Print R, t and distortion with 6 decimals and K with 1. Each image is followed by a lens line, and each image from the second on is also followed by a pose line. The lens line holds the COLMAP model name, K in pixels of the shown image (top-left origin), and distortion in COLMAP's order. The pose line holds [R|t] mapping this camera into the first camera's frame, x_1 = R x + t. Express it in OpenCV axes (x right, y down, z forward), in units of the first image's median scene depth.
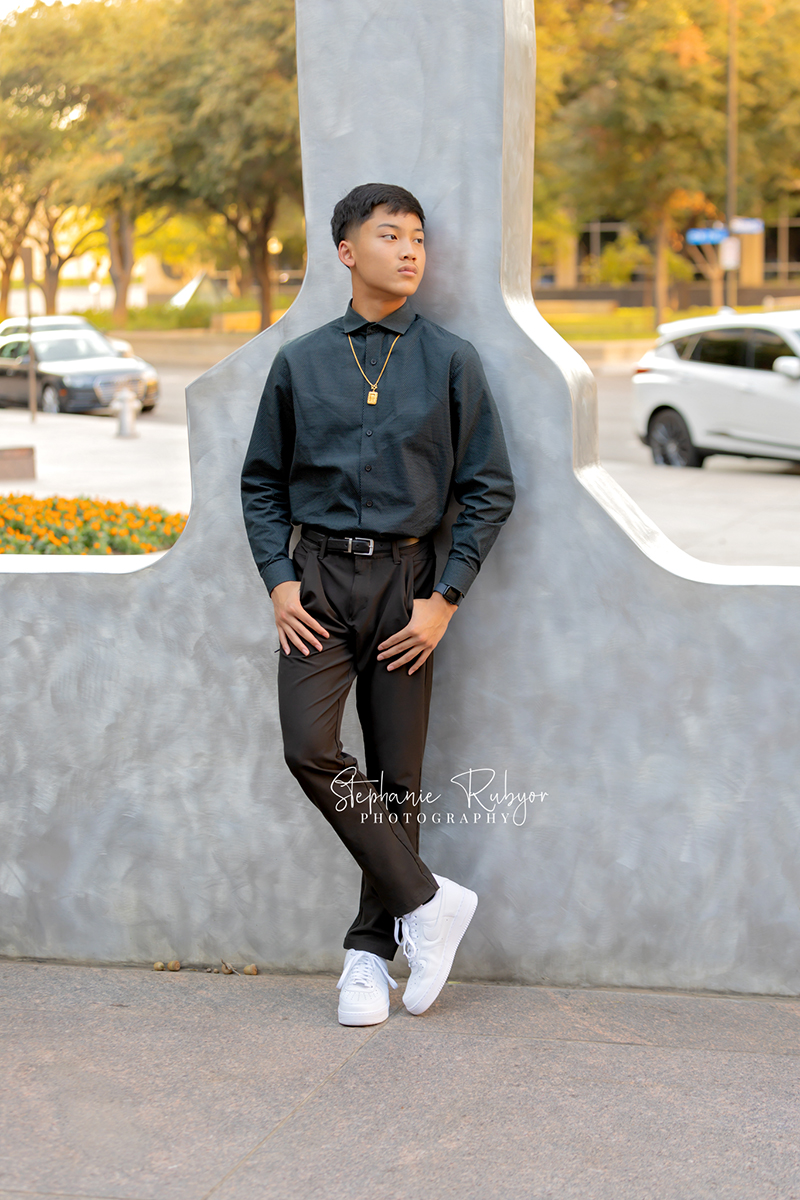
lens RADIAL K [[2534.9, 0, 400.0], [0, 2534.9, 600.0], [0, 0, 1]] dist [0.053824, 0.107679]
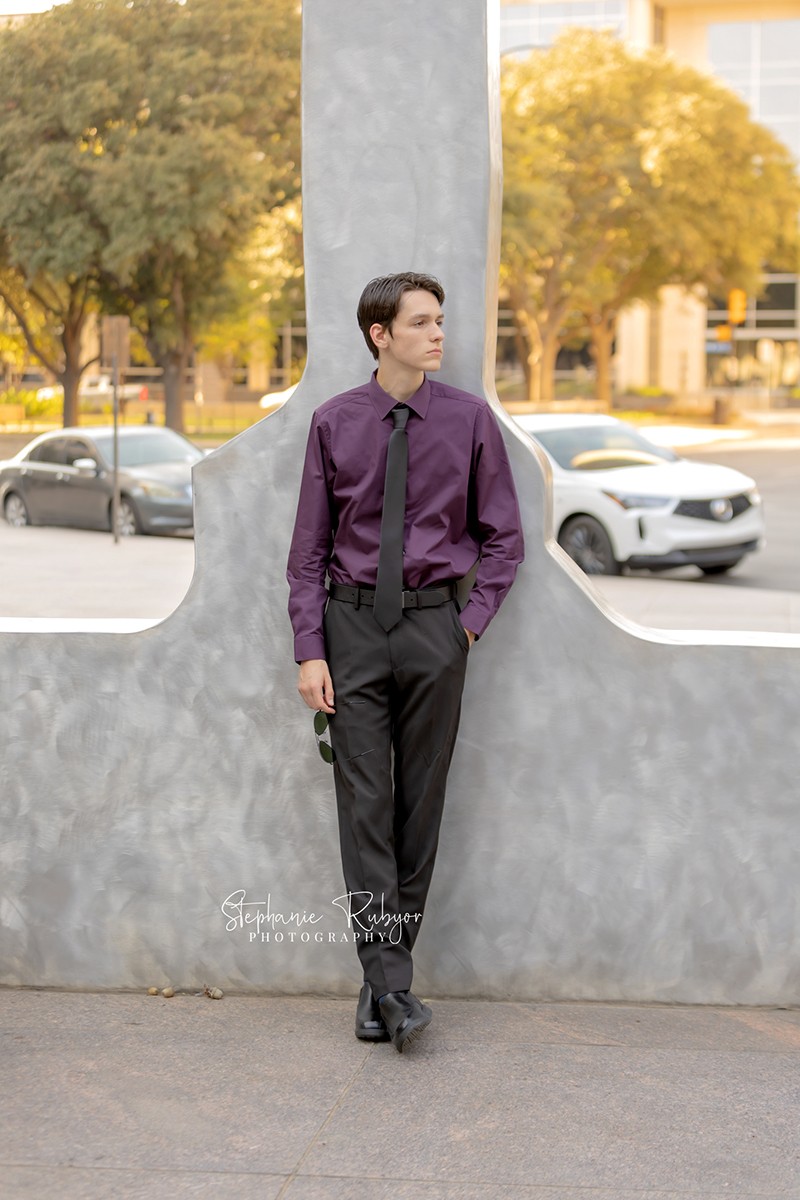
lens RADIAL K [[2516.5, 0, 418.5], [0, 2516.5, 599.4], [0, 0, 1]] dist [0.063154, -0.035025]
pose [[0.990426, 0.009208, 0.137735, -0.134783], [-0.003779, 0.999207, -0.039625, 0.017754], [-0.137990, 0.038725, 0.989676, -0.104085]]
